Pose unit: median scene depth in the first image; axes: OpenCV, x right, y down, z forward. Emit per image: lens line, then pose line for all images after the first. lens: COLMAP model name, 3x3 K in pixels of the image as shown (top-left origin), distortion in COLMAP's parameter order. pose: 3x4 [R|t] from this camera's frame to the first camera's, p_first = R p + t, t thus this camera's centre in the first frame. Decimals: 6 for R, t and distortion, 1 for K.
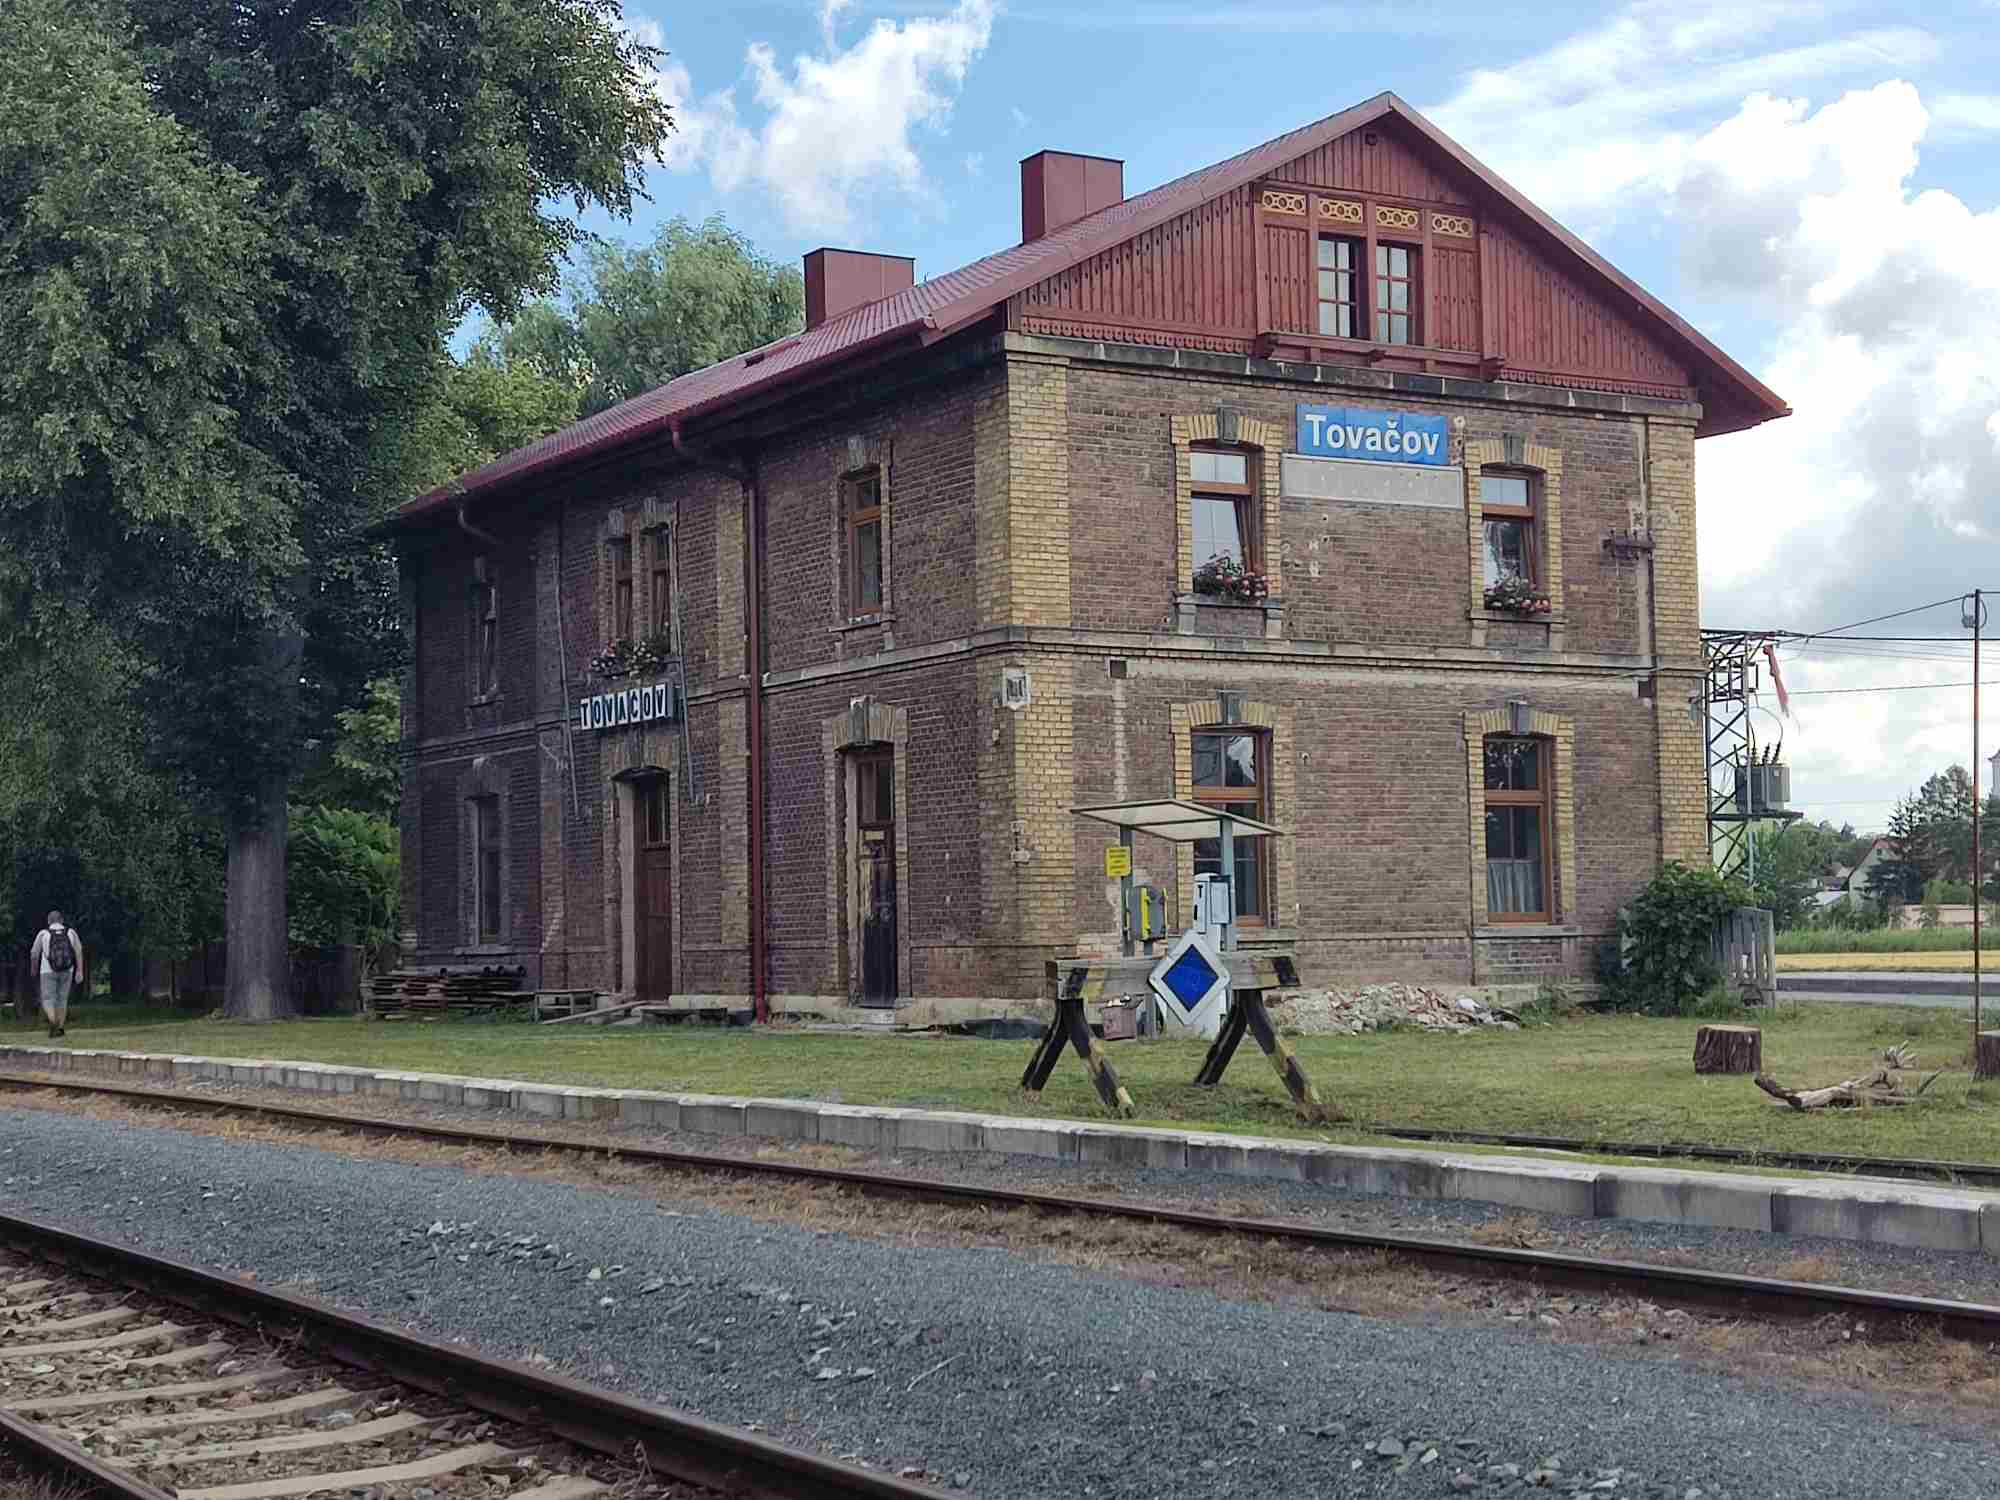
lens RADIAL K [[2909.5, 0, 1000.0], [0, 2909.5, 750.0], [0, 0, 1]] dist [0.125379, -0.424915]
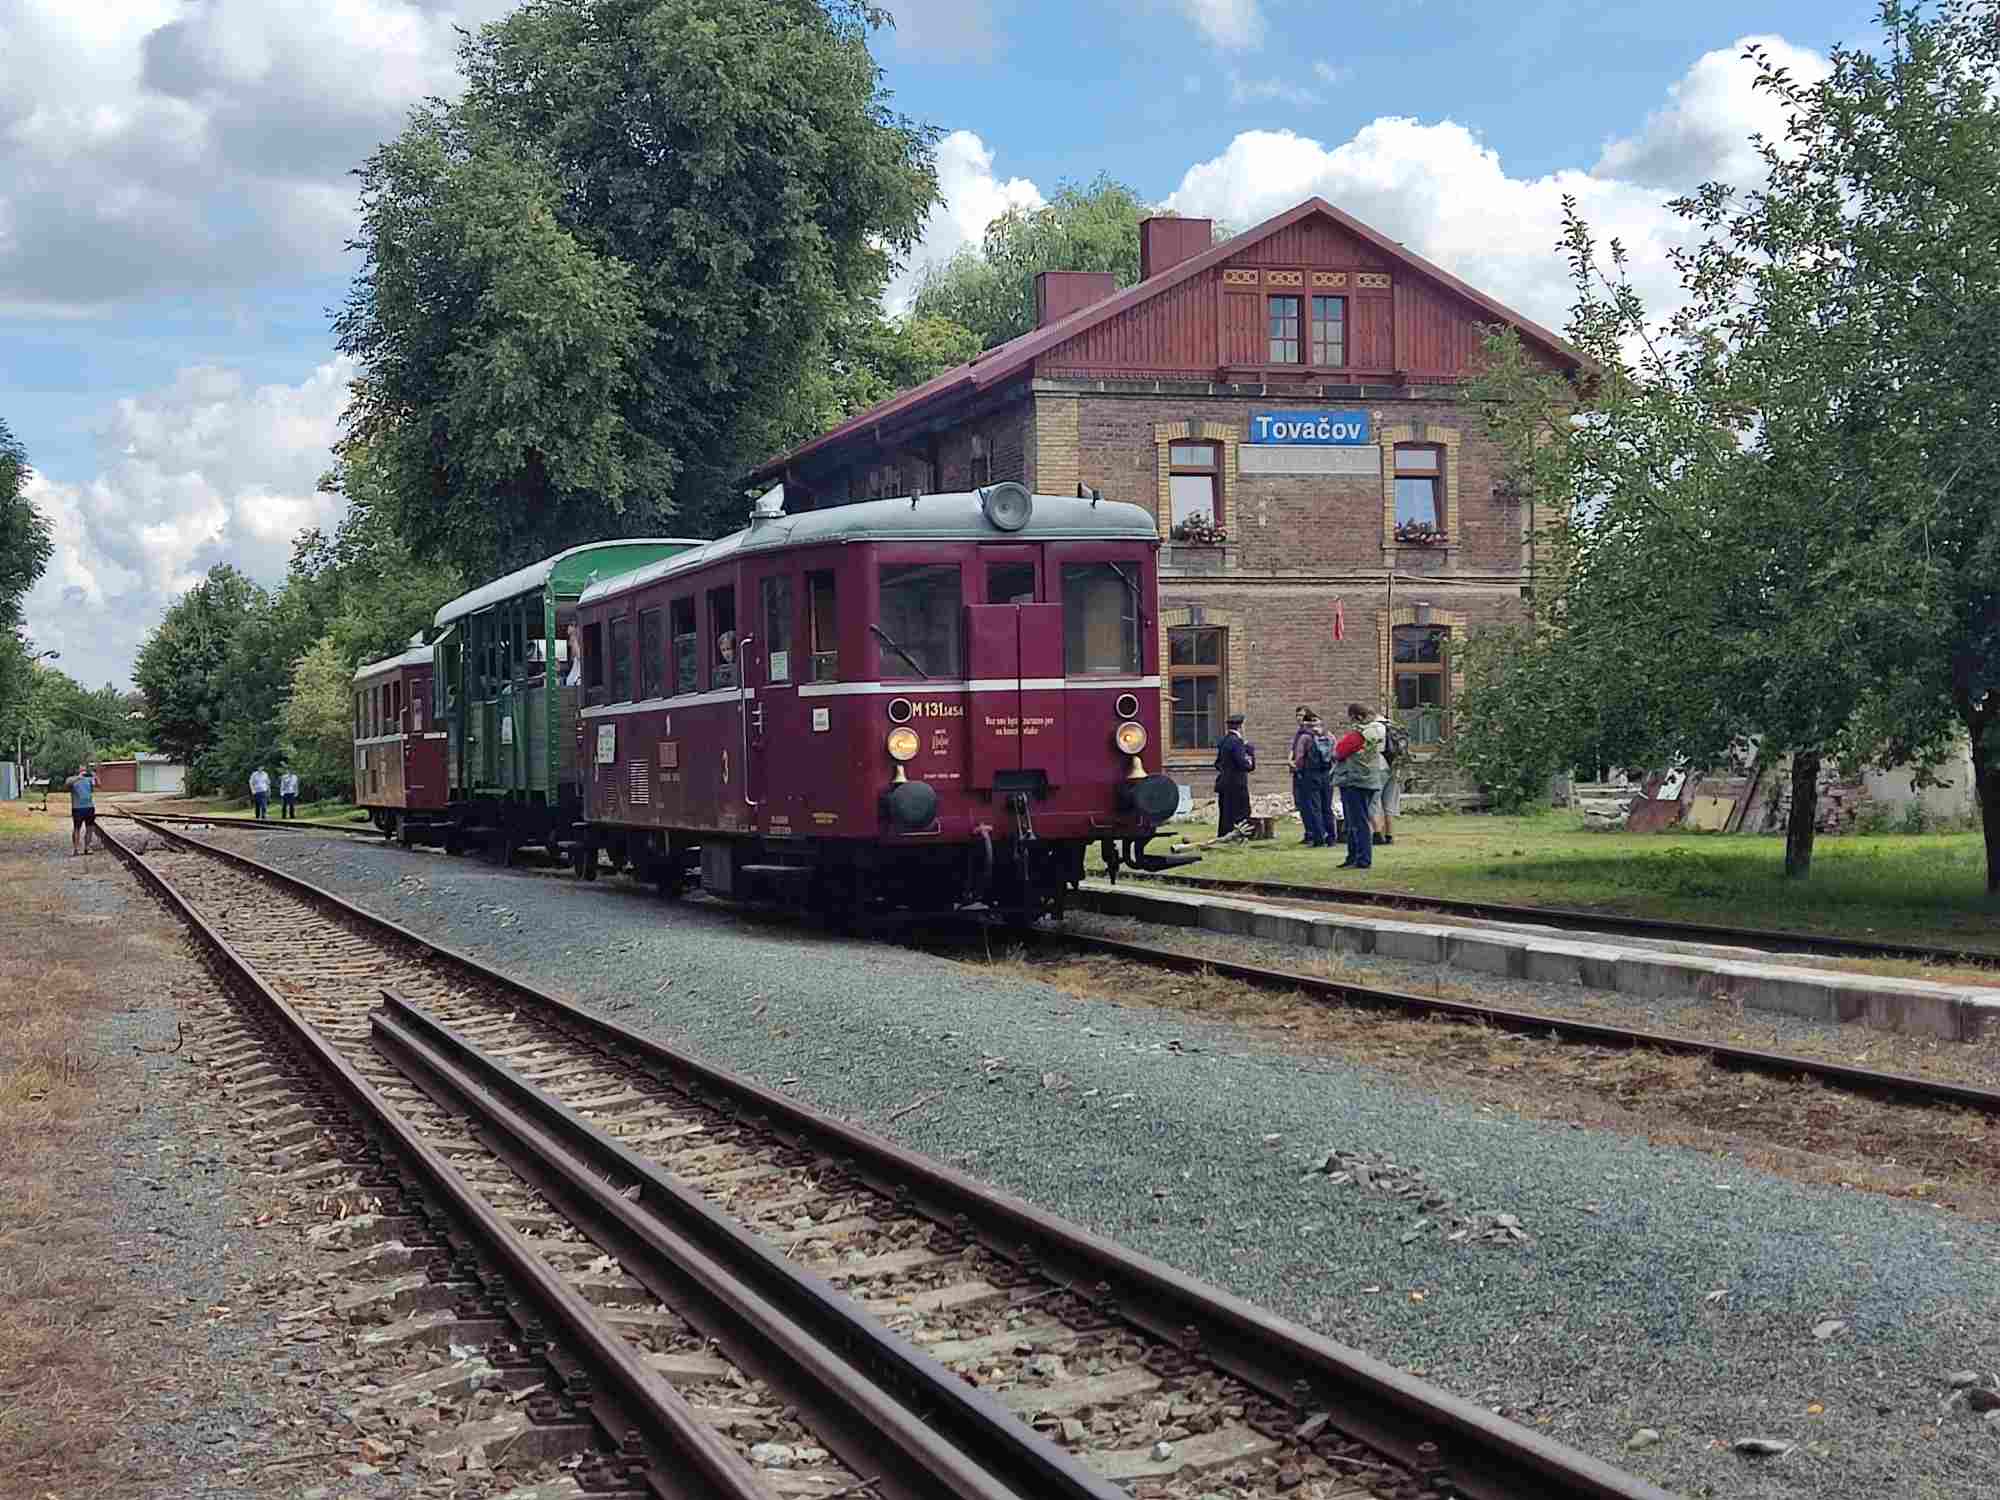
lens RADIAL K [[2909.5, 0, 1000.0], [0, 2909.5, 750.0], [0, 0, 1]] dist [0.125379, -0.424915]
pose [[0.970123, 0.003107, -0.242594, 0.331741], [0.012822, 0.997864, 0.064055, -0.040173], [0.242275, -0.065252, 0.968011, -0.489179]]
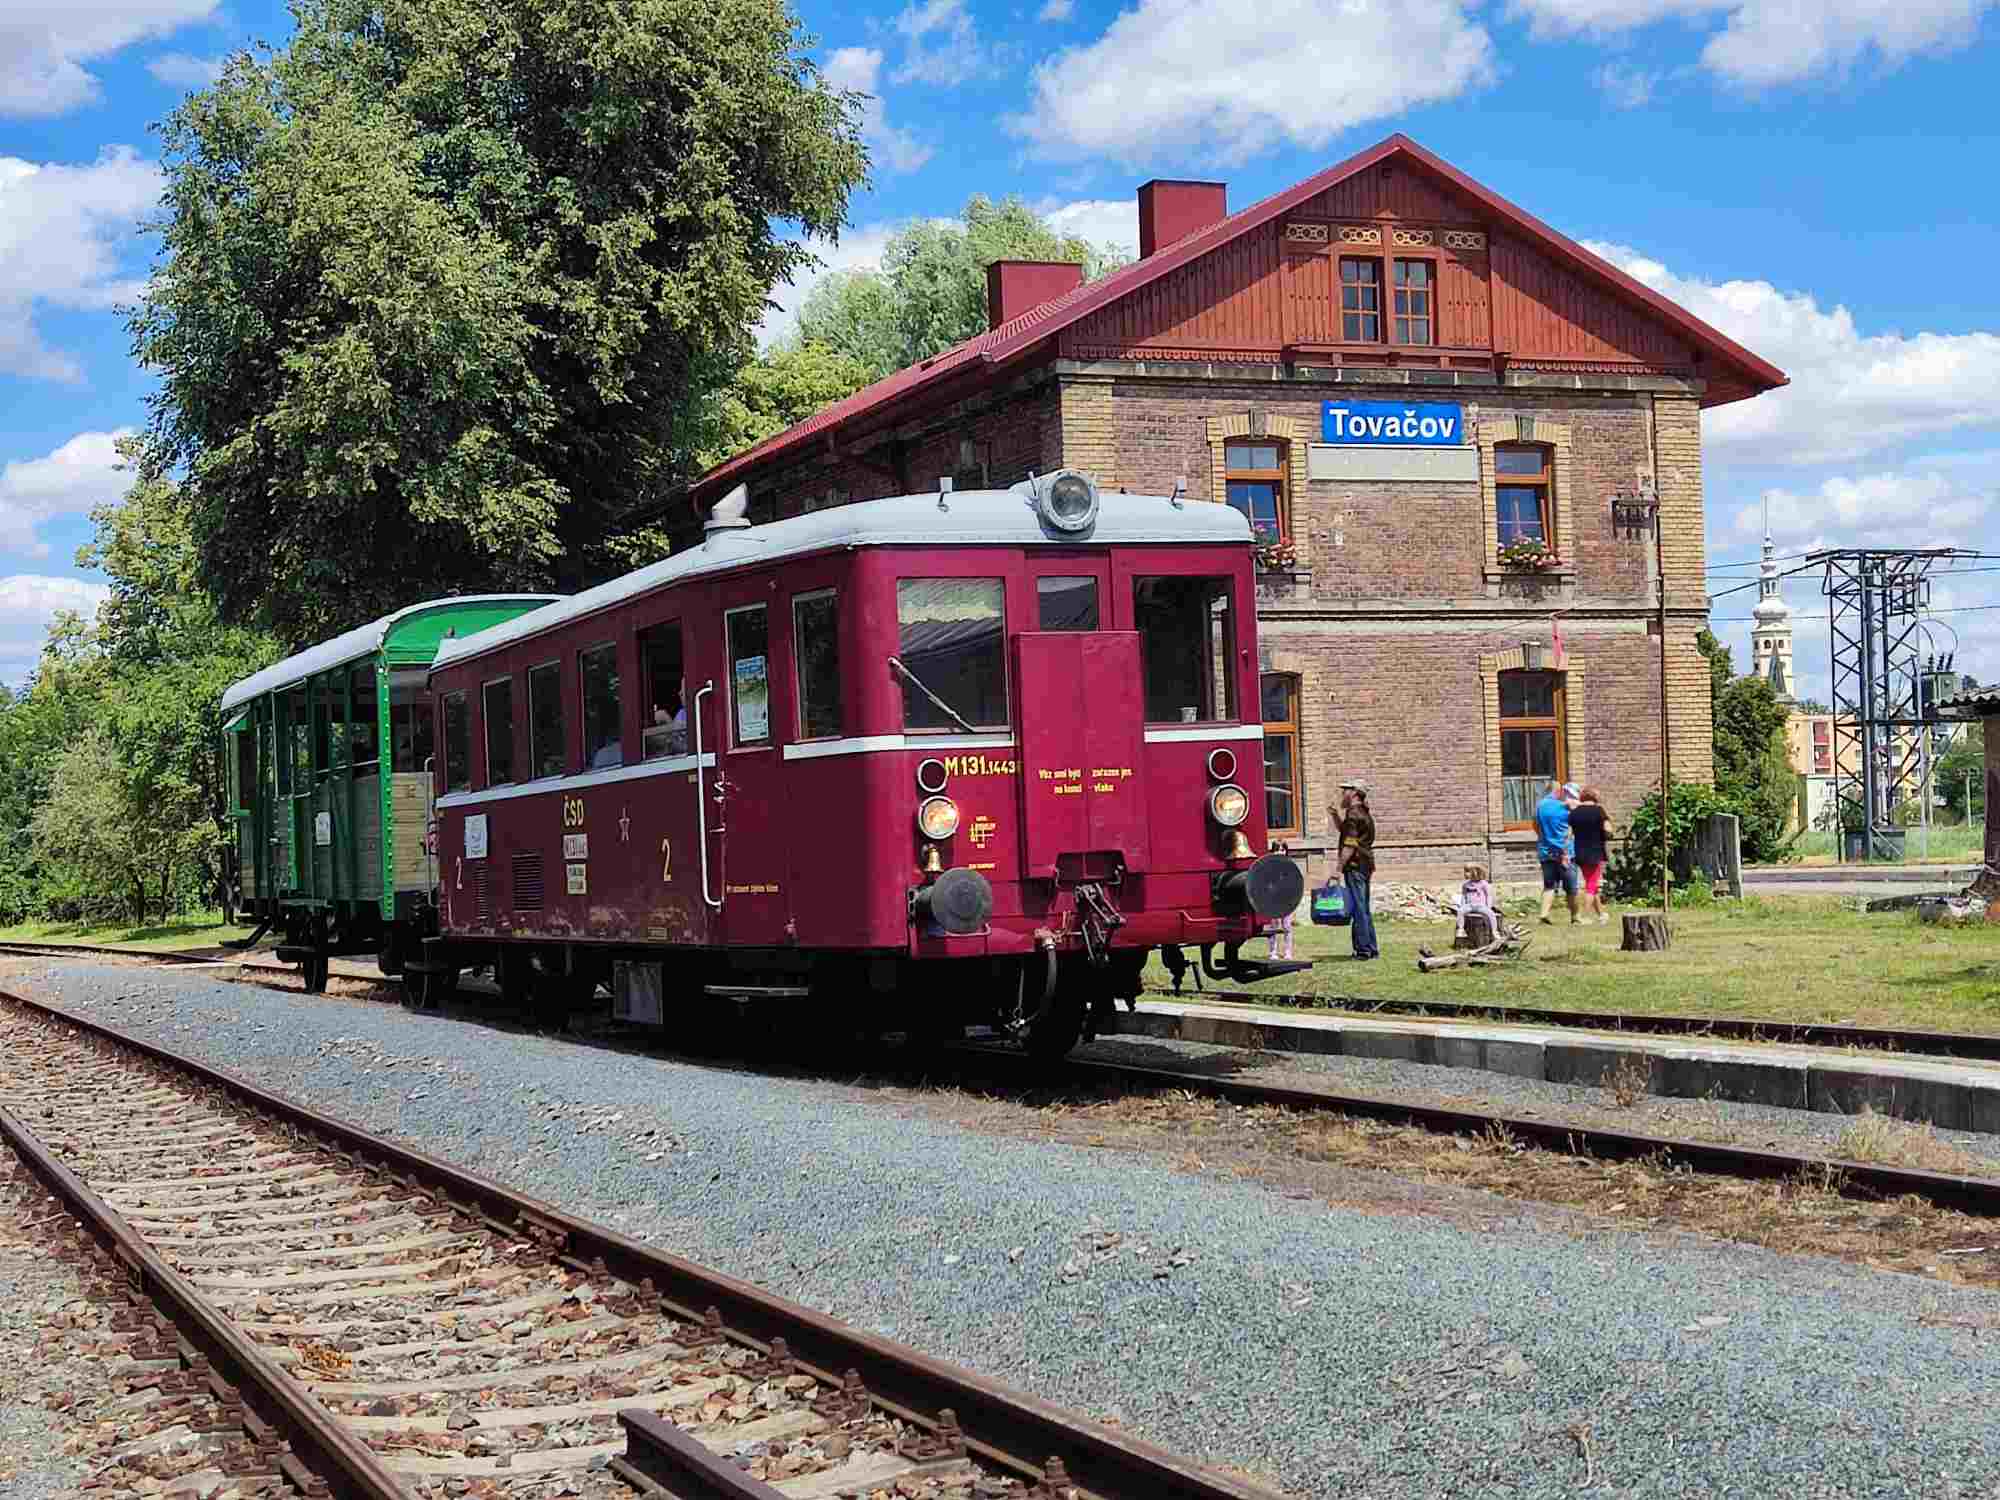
lens RADIAL K [[2909.5, 0, 1000.0], [0, 2909.5, 750.0], [0, 0, 1]] dist [0.125379, -0.424915]
pose [[0.986911, -0.021556, -0.159816, 0.154577], [0.026794, 0.999170, 0.030693, -0.015259], [0.159021, -0.034574, 0.986670, -0.201621]]
